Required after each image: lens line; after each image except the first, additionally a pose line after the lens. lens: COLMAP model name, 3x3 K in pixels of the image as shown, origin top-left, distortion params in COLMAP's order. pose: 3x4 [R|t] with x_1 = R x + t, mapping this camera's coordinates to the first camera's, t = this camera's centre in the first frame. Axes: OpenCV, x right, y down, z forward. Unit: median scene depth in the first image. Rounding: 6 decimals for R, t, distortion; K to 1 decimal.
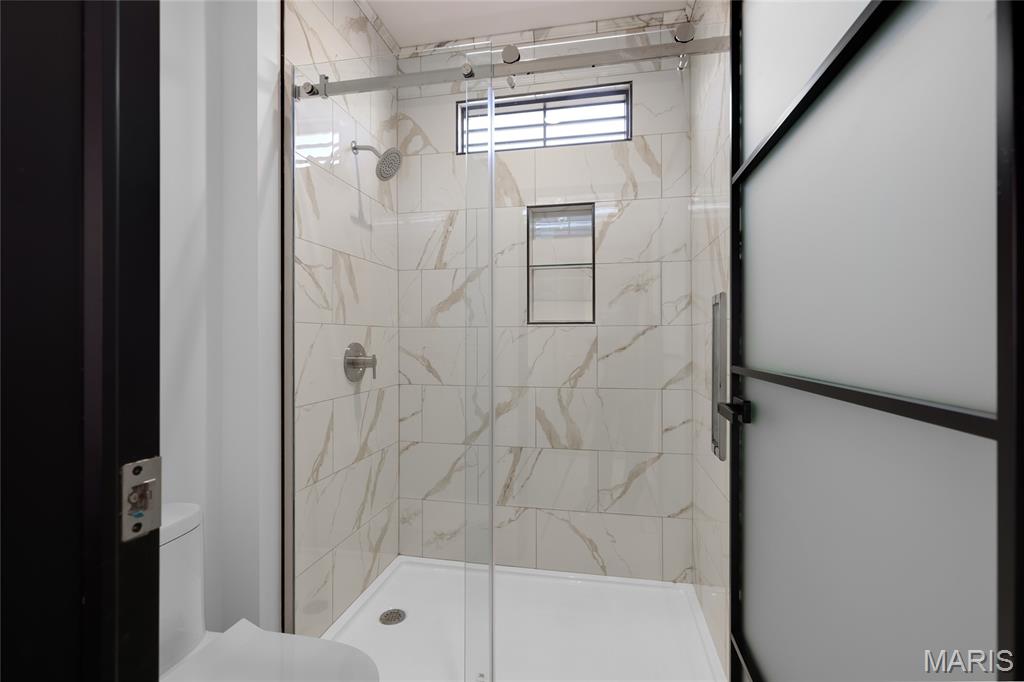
lens RADIAL K [[463.2, 0, 508.1], [0, 463.2, 338.2], [0, 0, 1]] dist [-0.000203, 0.000975]
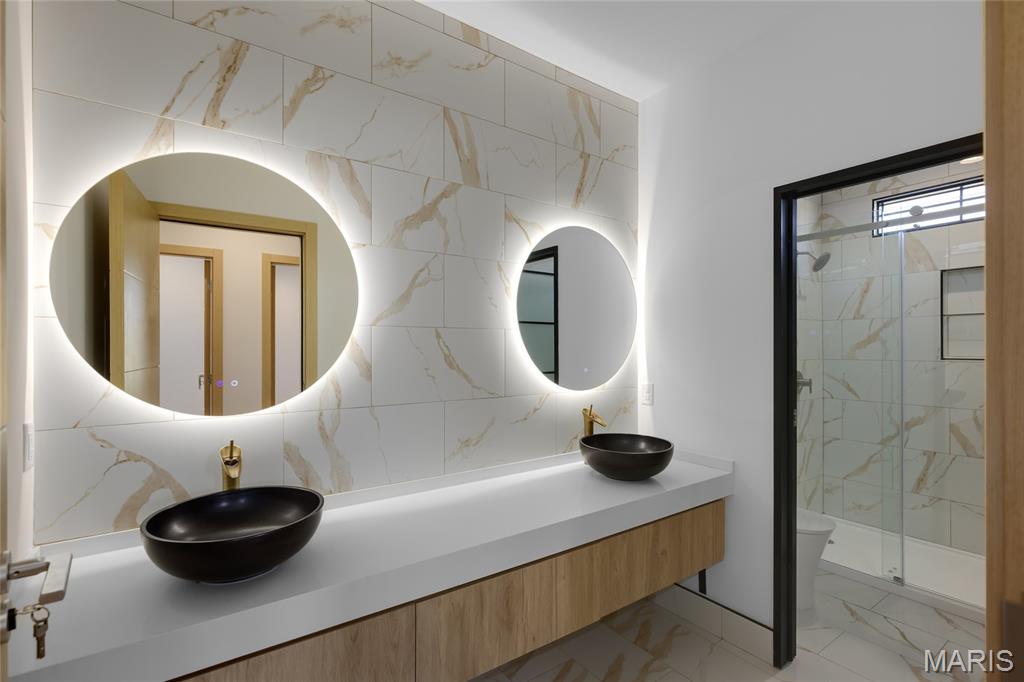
lens RADIAL K [[463.2, 0, 505.7], [0, 463.2, 346.4], [0, 0, 1]] dist [-0.000203, 0.000975]
pose [[0.712673, -0.001124, -0.701495, 0.082123], [0.002347, 0.999997, 0.000783, -0.070238], [0.701492, -0.002204, 0.712674, -0.794760]]
